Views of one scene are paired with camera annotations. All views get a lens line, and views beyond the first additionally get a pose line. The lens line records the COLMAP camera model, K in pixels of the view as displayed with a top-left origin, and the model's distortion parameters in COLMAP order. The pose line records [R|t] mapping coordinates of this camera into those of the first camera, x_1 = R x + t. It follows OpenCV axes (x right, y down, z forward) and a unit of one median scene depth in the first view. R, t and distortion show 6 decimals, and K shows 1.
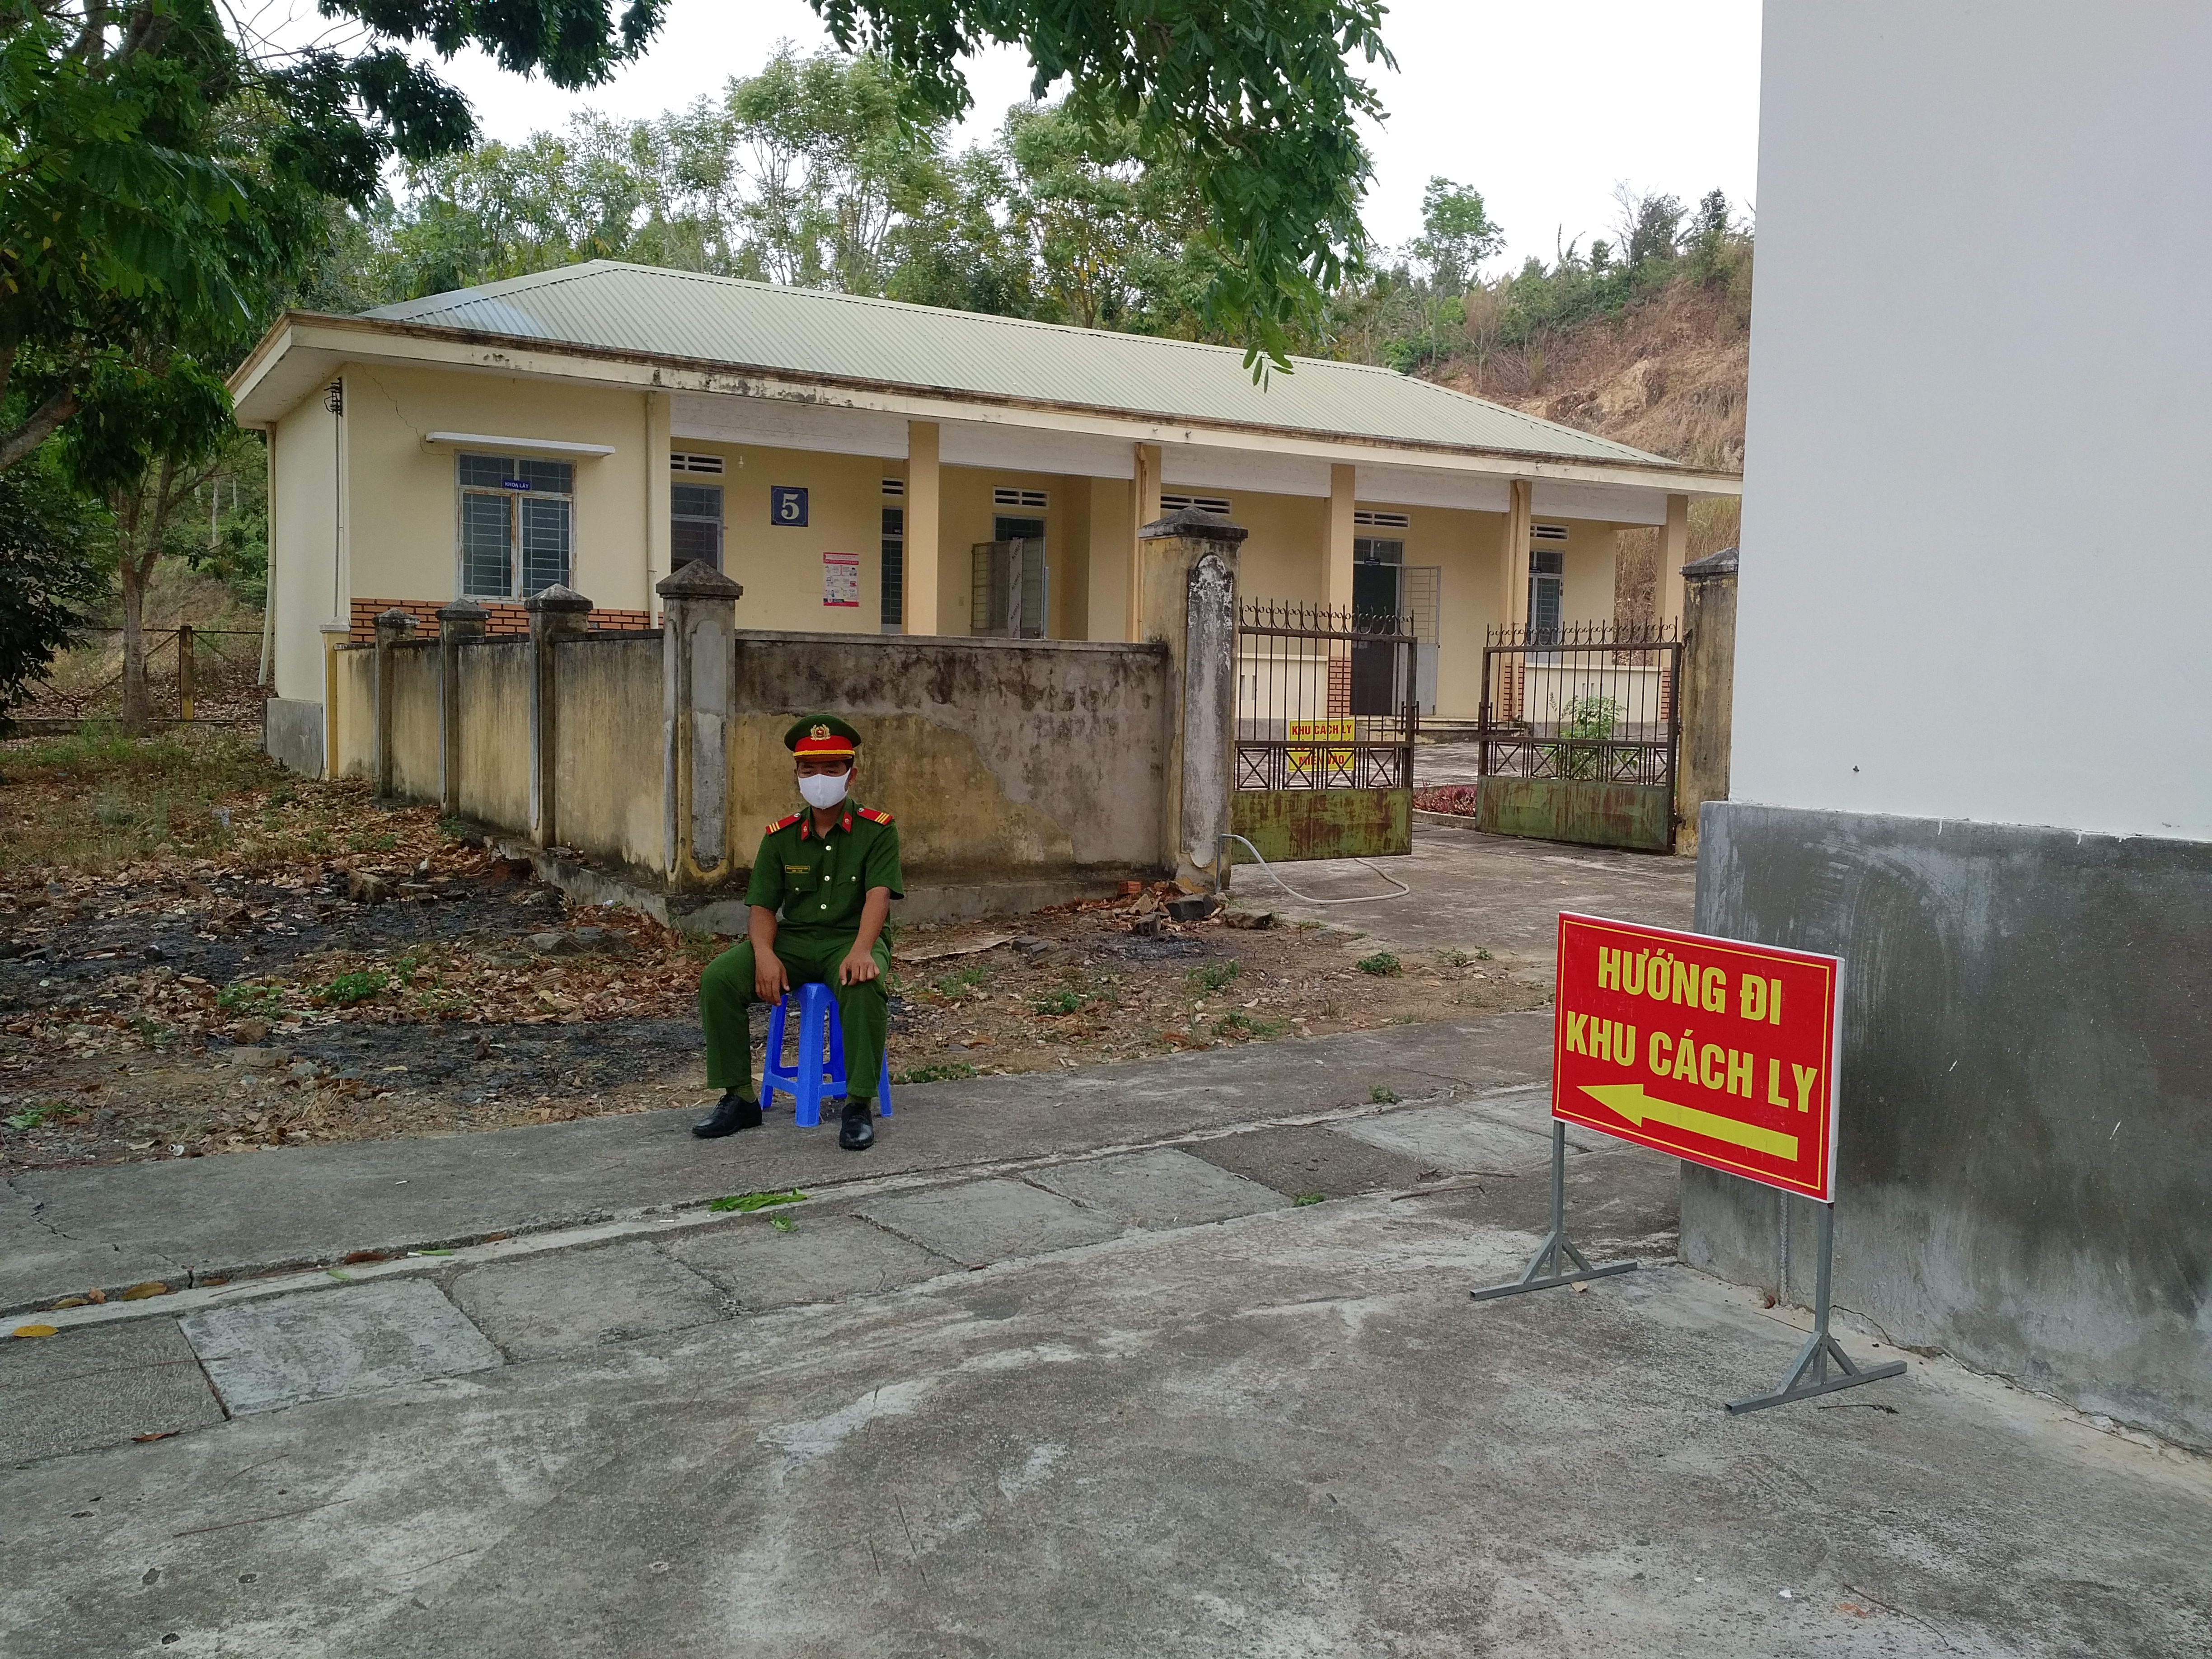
lens RADIAL K [[1885.2, 0, 1103.9], [0, 1885.2, 822.9], [0, 0, 1]] dist [0.017660, -0.072777]
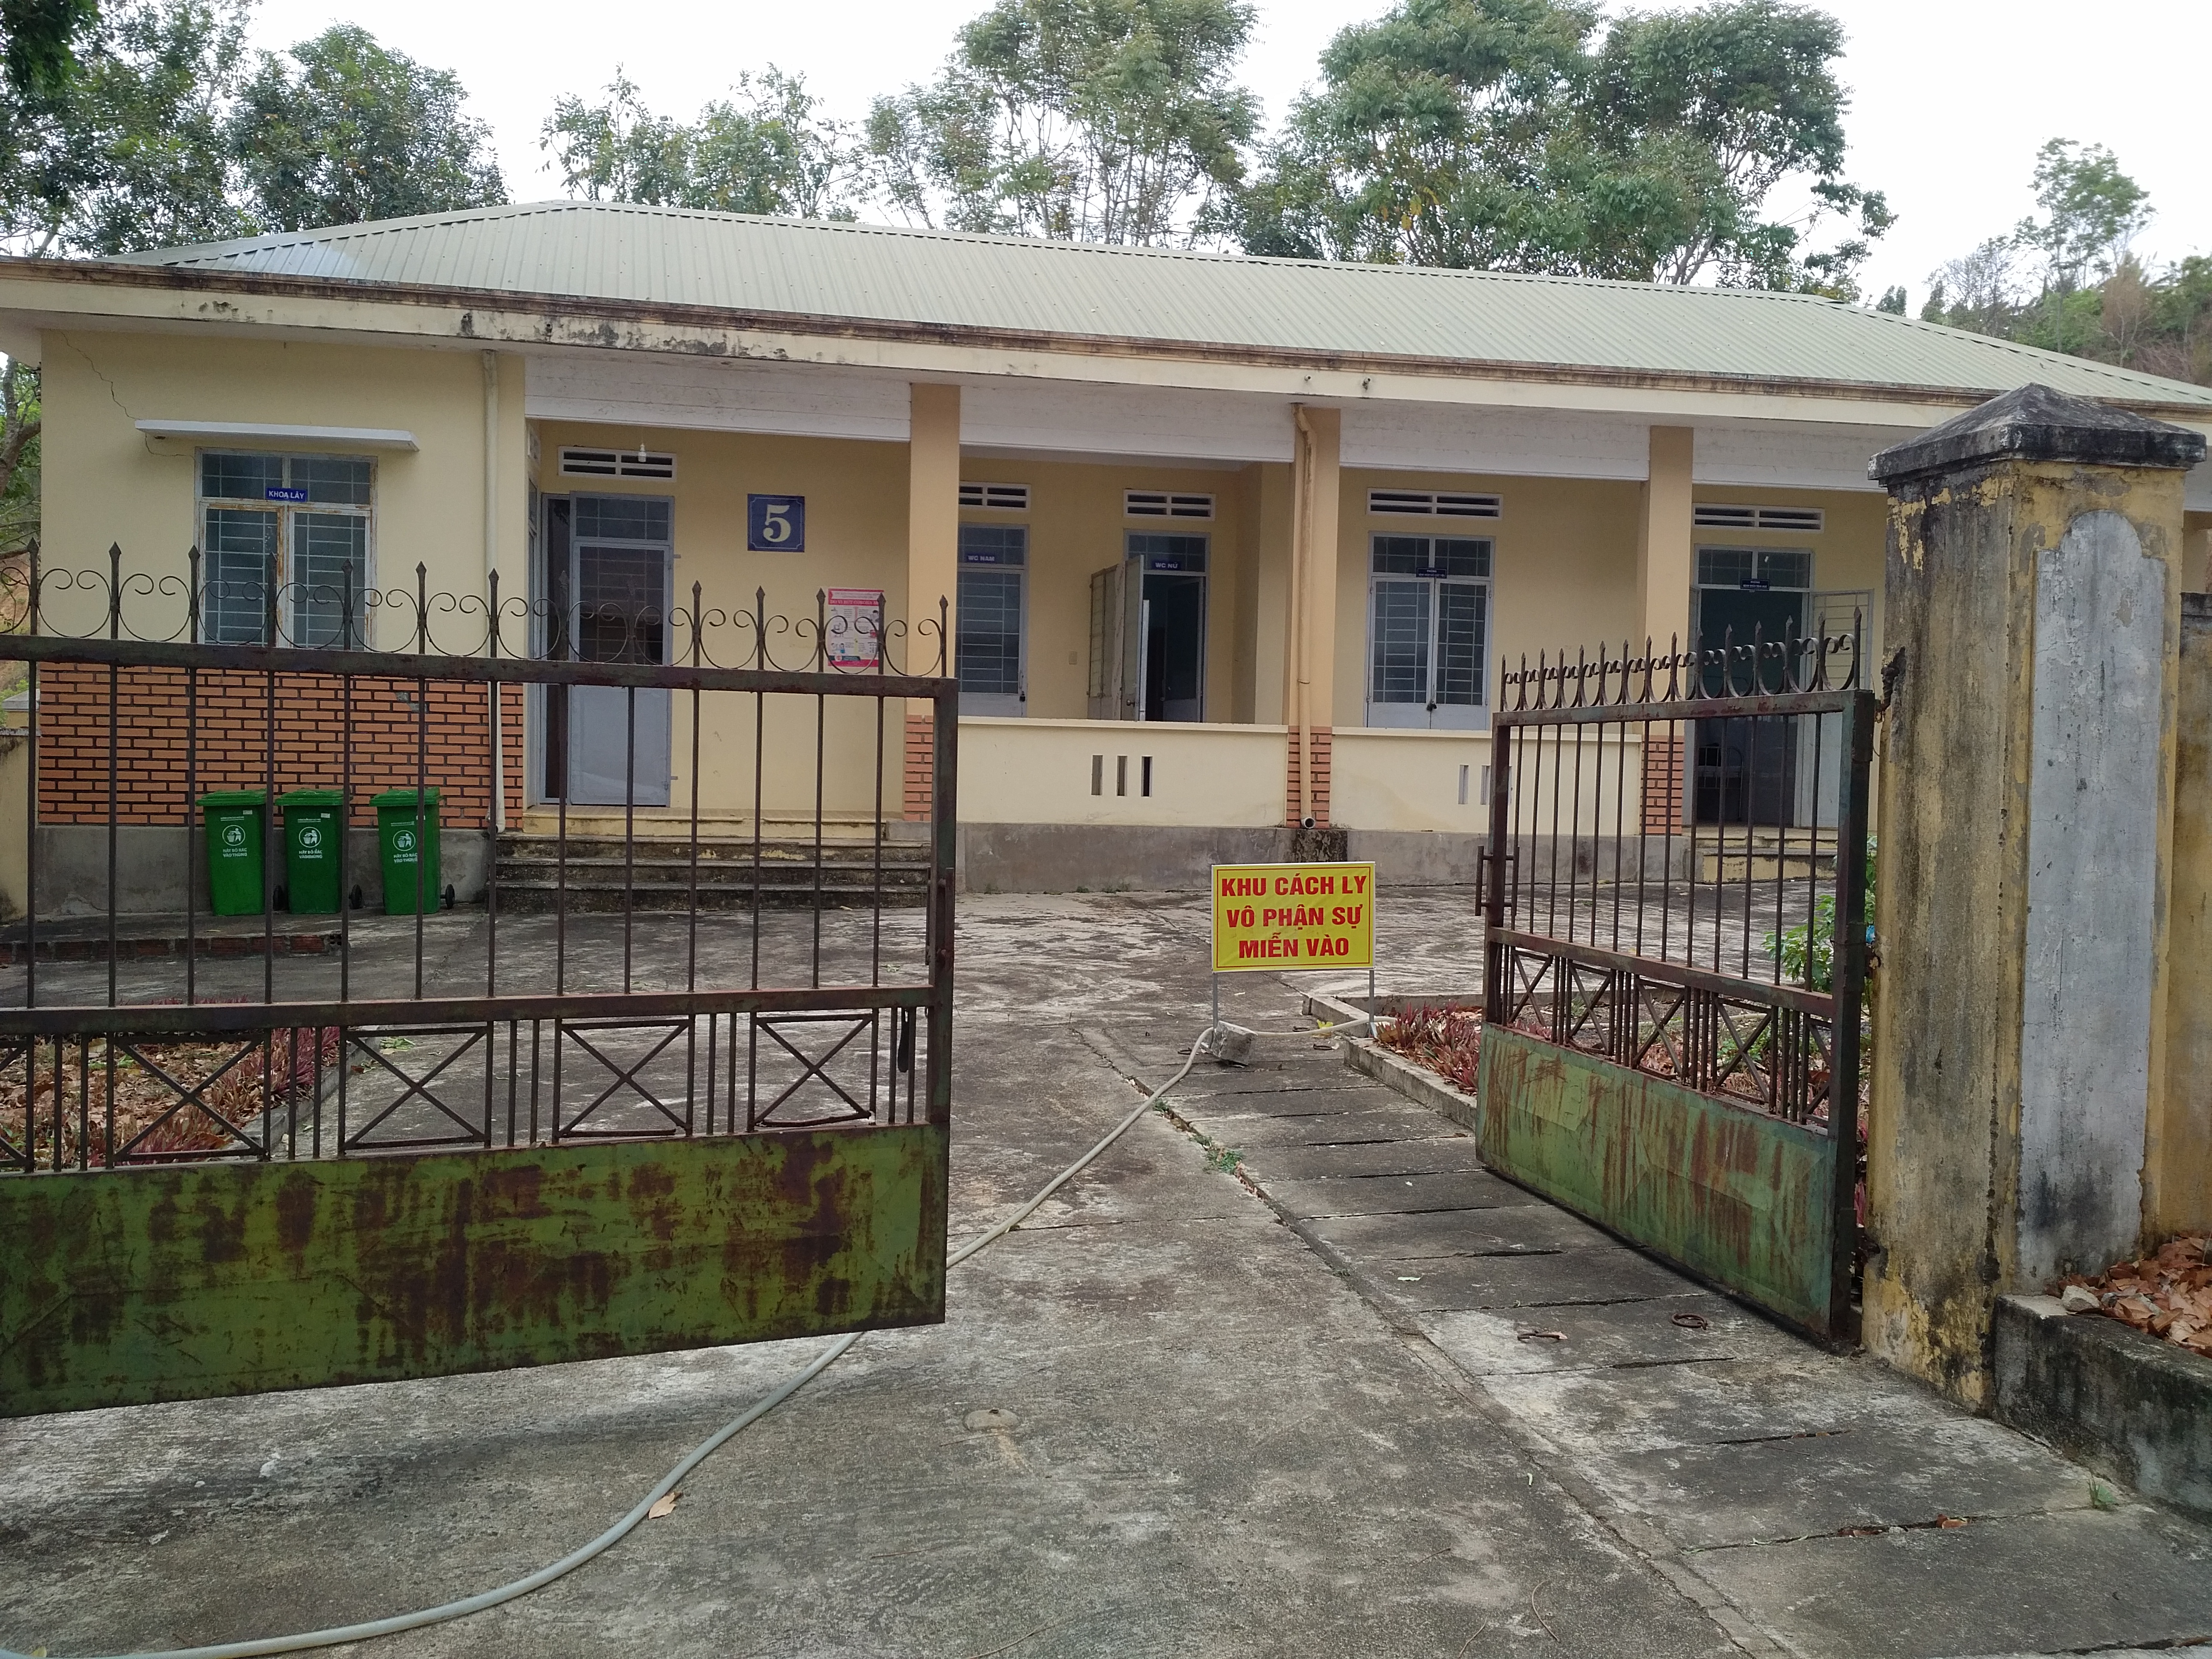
lens RADIAL K [[1885.2, 0, 1105.5], [0, 1885.2, 838.2], [0, 0, 1]] dist [0.017660, -0.072777]
pose [[0.946142, 0.011733, -0.323540, 0.190262], [-0.022841, 0.999272, -0.030556, -0.038390], [0.322946, 0.036300, 0.945721, 0.437173]]
